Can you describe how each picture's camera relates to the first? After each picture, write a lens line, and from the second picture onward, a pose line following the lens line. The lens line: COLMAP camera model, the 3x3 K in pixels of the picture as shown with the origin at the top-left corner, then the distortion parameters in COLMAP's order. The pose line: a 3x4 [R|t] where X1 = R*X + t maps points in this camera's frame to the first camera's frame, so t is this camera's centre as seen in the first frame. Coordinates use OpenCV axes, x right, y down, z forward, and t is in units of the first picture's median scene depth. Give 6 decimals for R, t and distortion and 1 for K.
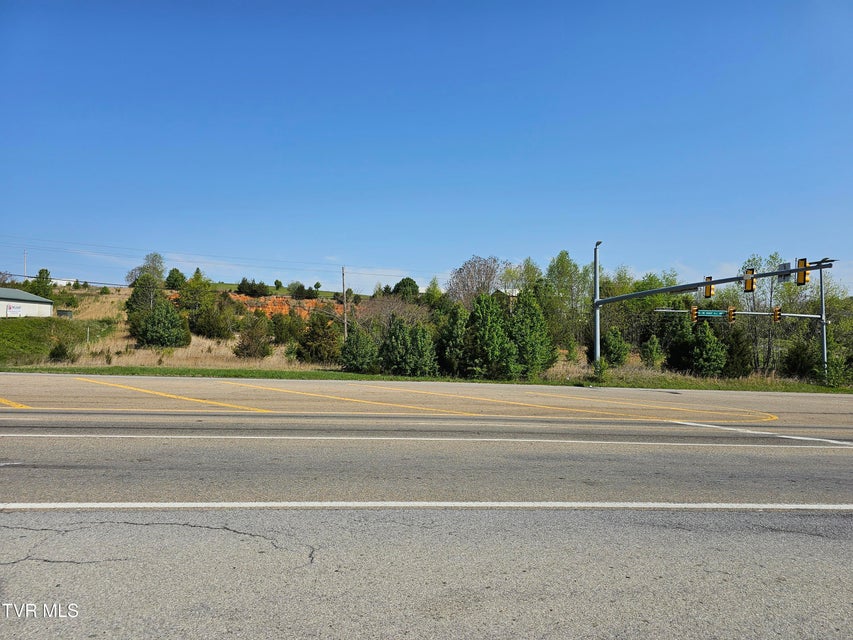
lens RADIAL K [[564.6, 0, 432.5], [0, 564.6, 323.1], [0, 0, 1]] dist [0.005098, -0.036454]
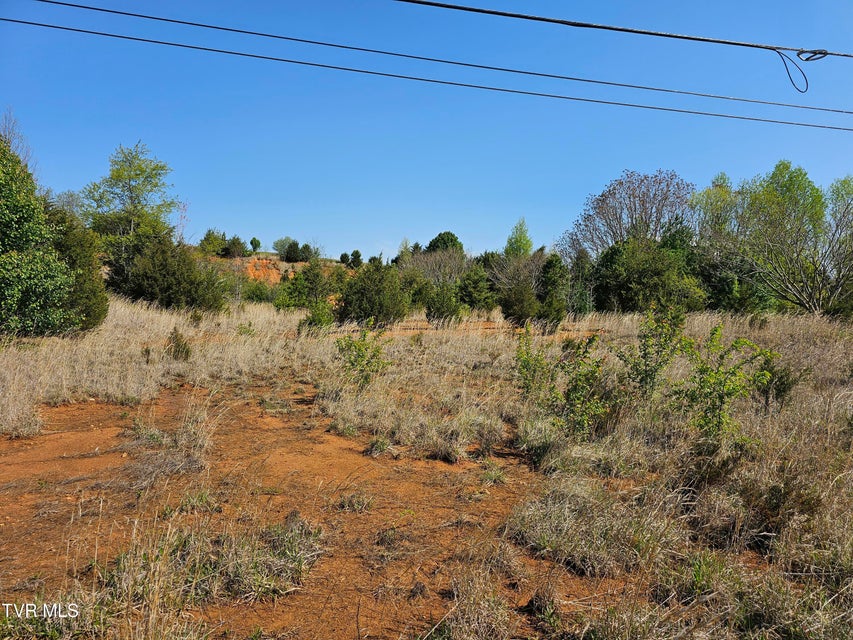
lens RADIAL K [[564.6, 0, 432.5], [0, 564.6, 323.1], [0, 0, 1]] dist [0.005098, -0.036454]
pose [[0.996842, -0.005881, 0.079198, -0.122010], [0.003444, 0.999517, 0.030874, 0.012328], [-0.079342, -0.030504, 0.996381, 0.300409]]
